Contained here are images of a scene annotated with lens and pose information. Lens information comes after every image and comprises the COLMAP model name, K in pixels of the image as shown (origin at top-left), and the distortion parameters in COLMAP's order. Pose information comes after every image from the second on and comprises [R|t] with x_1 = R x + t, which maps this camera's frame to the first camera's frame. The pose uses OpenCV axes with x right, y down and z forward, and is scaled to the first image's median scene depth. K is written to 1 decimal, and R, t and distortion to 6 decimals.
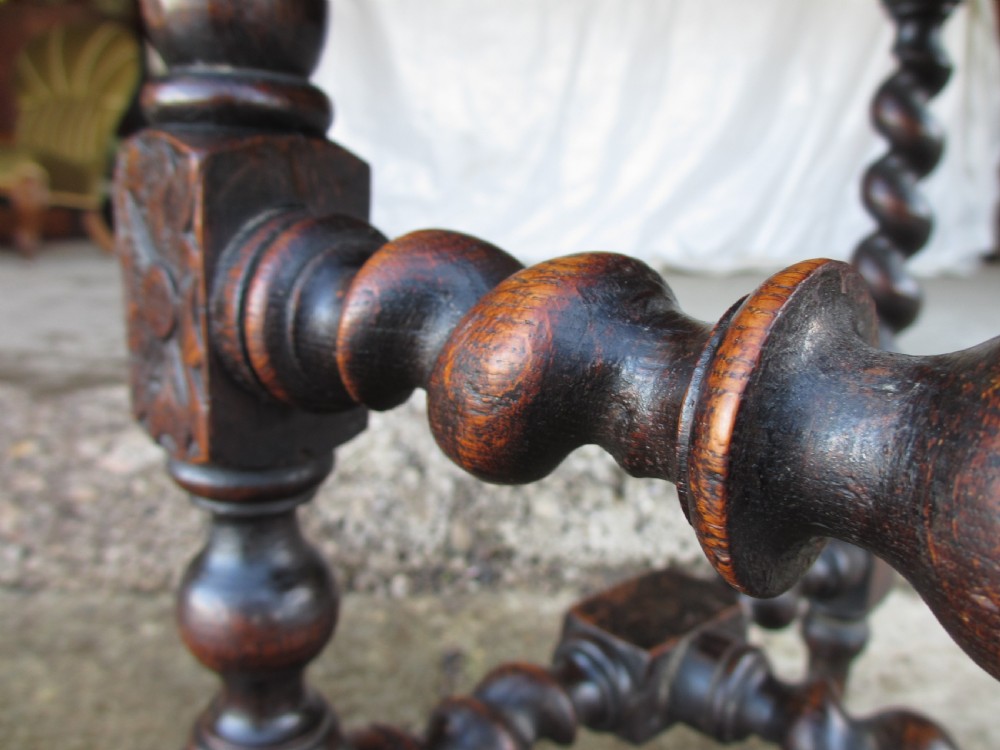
lens RADIAL K [[837.6, 0, 507.3], [0, 837.6, 364.5], [0, 0, 1]] dist [-0.044794, 0.012457]
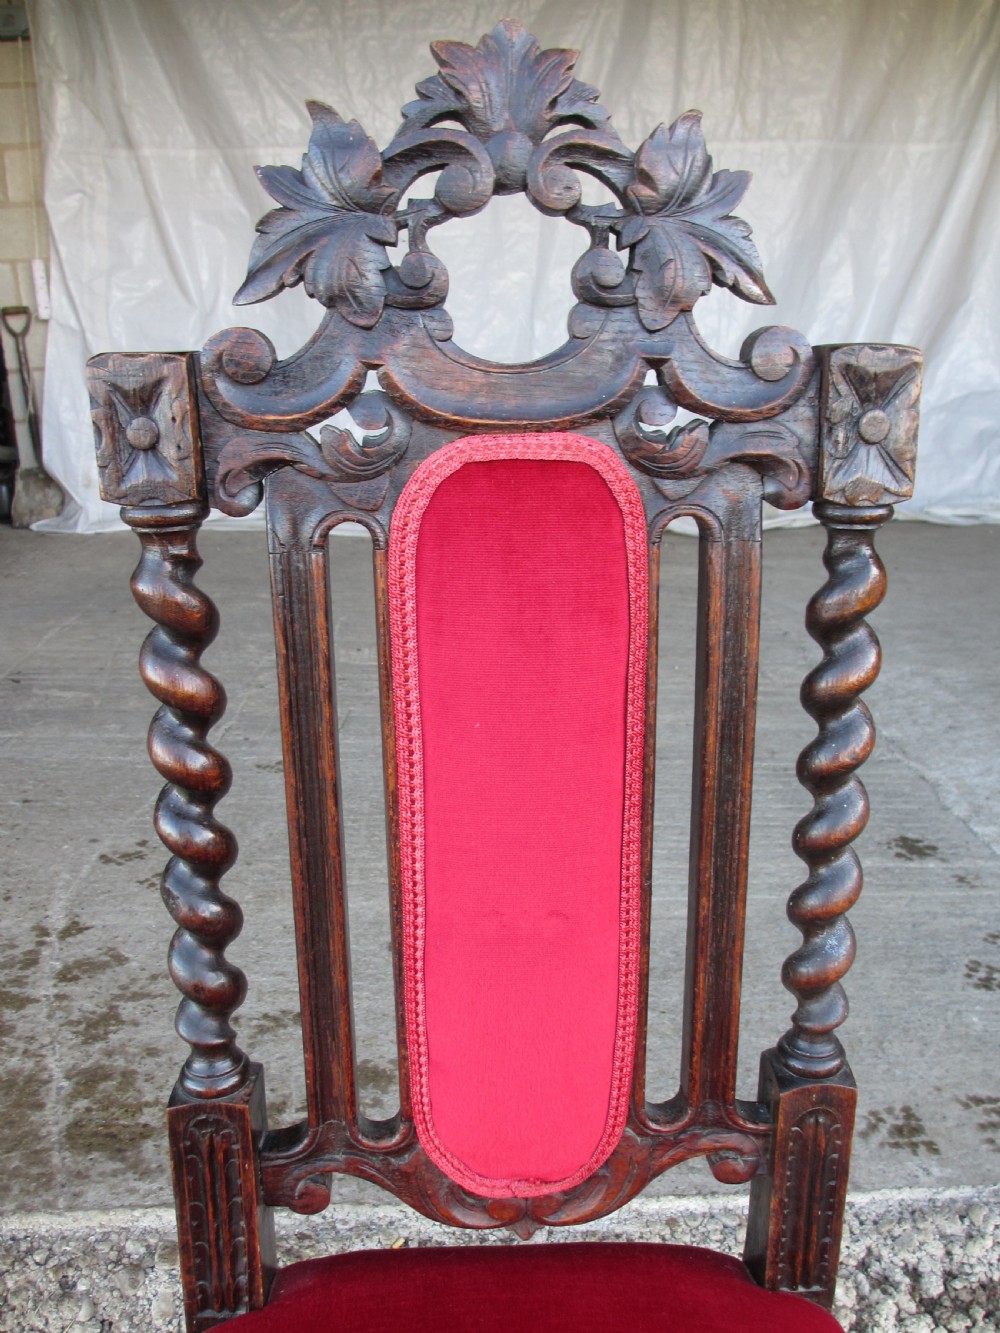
lens RADIAL K [[1116.5, 0, 497.4], [0, 1116.5, 660.1], [0, 0, 1]] dist [-0.044794, 0.012457]
pose [[0.998264, -0.031151, -0.049985, 0.622707], [0.038088, 0.988780, 0.144443, -1.165669], [0.044924, -0.146097, 0.988250, -0.477773]]
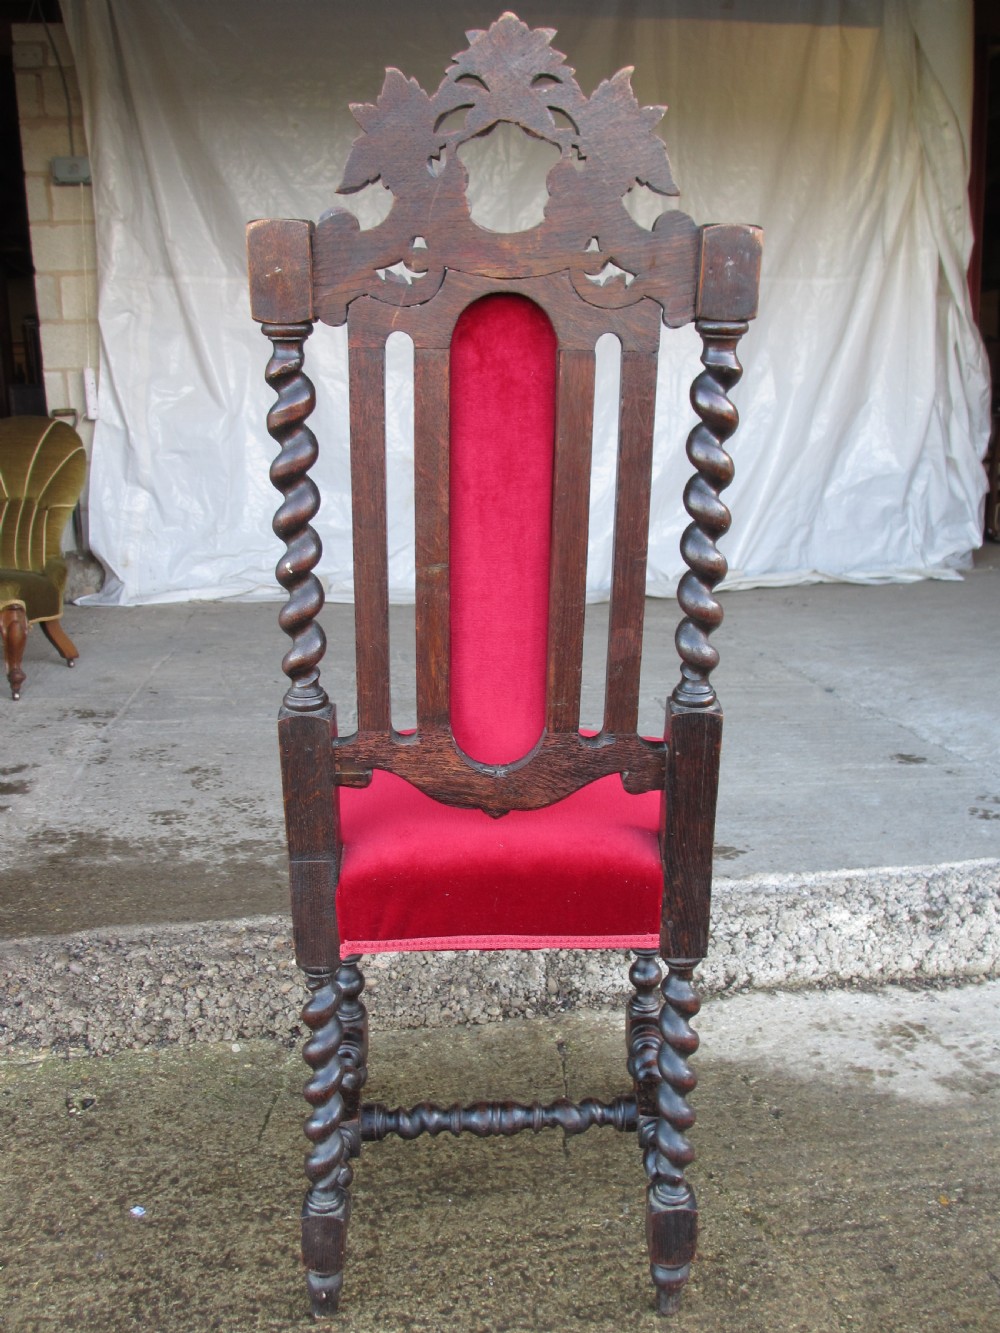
lens RADIAL K [[1116.5, 0, 495.1], [0, 1116.5, 657.1], [0, 0, 1]] dist [-0.044794, 0.012457]
pose [[0.996138, -0.063503, 0.060633, -0.308087], [0.062002, 0.997729, 0.026334, -0.672116], [-0.062167, -0.022473, 0.997813, -1.680538]]
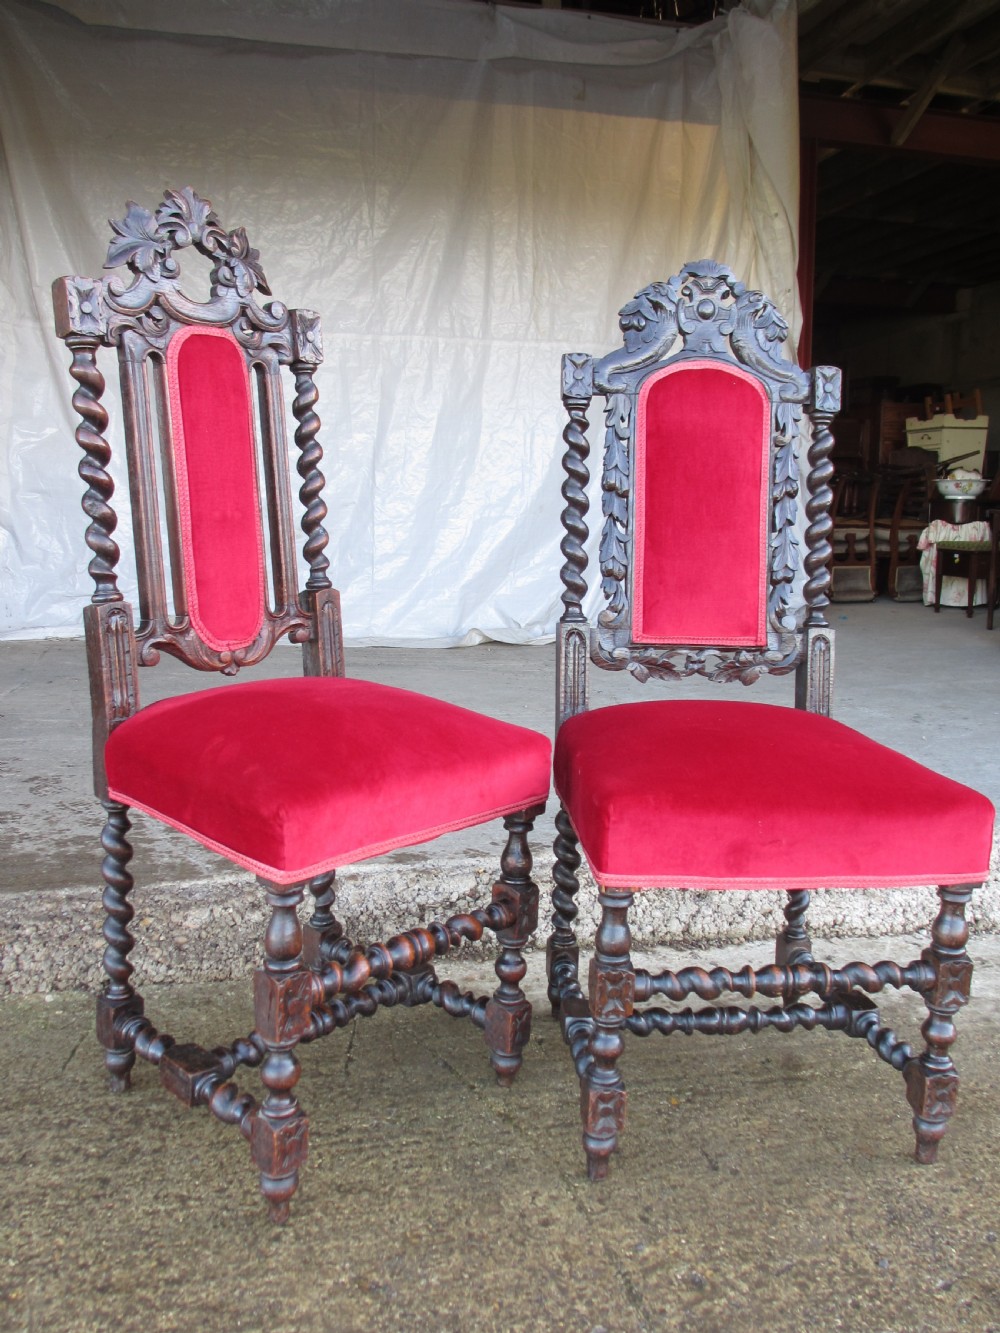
lens RADIAL K [[1116.5, 0, 497.0], [0, 1116.5, 659.2], [0, 0, 1]] dist [-0.044794, 0.012457]
pose [[0.984013, -0.044800, 0.172373, -0.152094], [0.050108, 0.998391, -0.026563, -0.454062], [-0.170905, 0.034776, 0.984674, -2.014531]]
